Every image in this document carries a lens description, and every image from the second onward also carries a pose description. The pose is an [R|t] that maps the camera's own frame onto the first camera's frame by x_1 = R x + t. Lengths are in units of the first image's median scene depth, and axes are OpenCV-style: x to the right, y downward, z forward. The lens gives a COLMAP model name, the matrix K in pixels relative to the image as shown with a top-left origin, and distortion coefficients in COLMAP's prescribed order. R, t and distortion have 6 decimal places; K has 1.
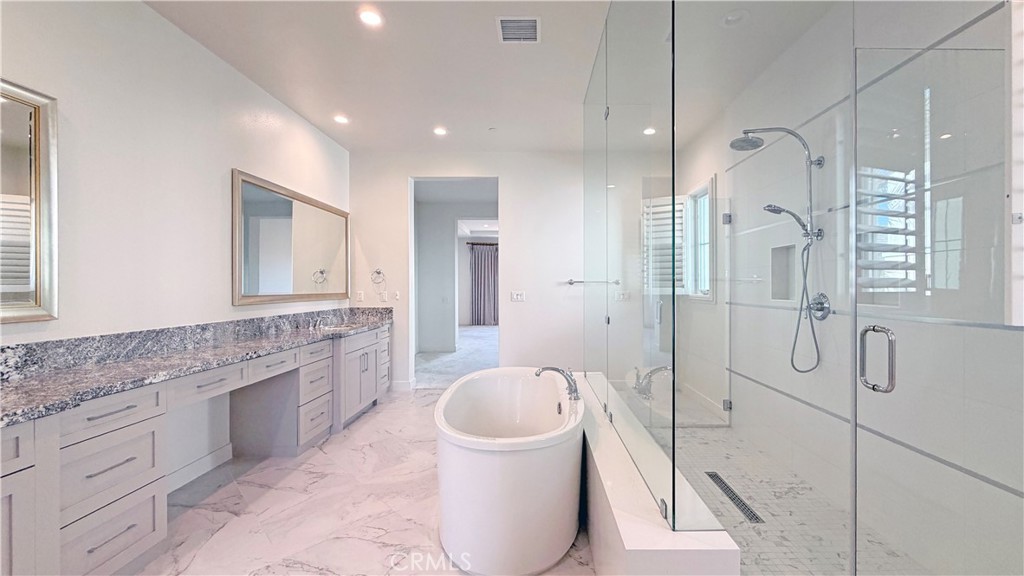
lens RADIAL K [[410.8, 0, 517.0], [0, 410.8, 288.0], [0, 0, 1]] dist [-0.000447, 0.000037]
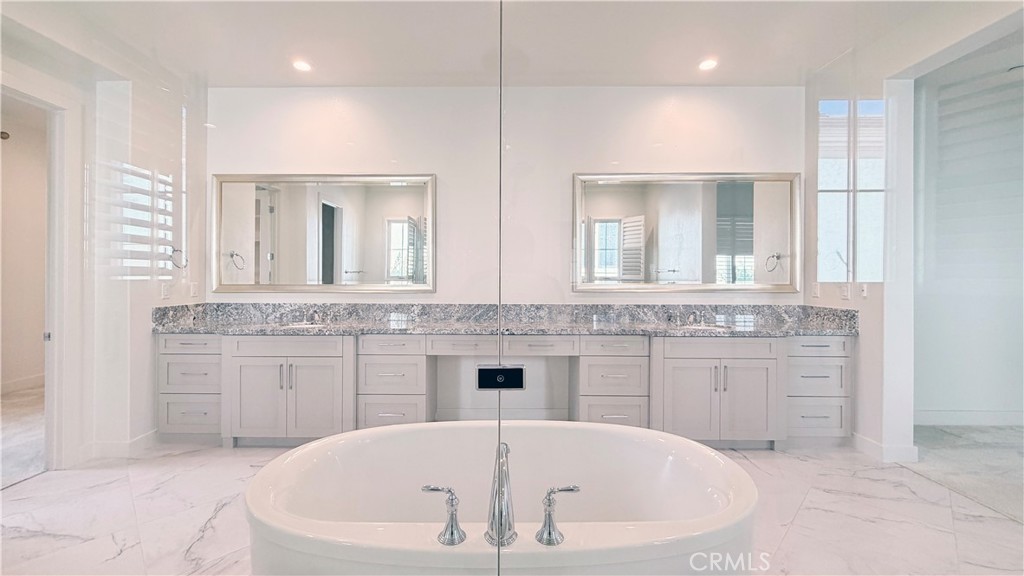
lens RADIAL K [[388.2, 0, 510.0], [0, 388.2, 276.1], [0, 0, 1]] dist [0.000041, -0.000002]
pose [[0.050392, 0.000866, -0.998729, 0.449794], [-0.006064, 0.999981, 0.000561, -0.000250], [0.998711, 0.006028, 0.050396, 0.877100]]
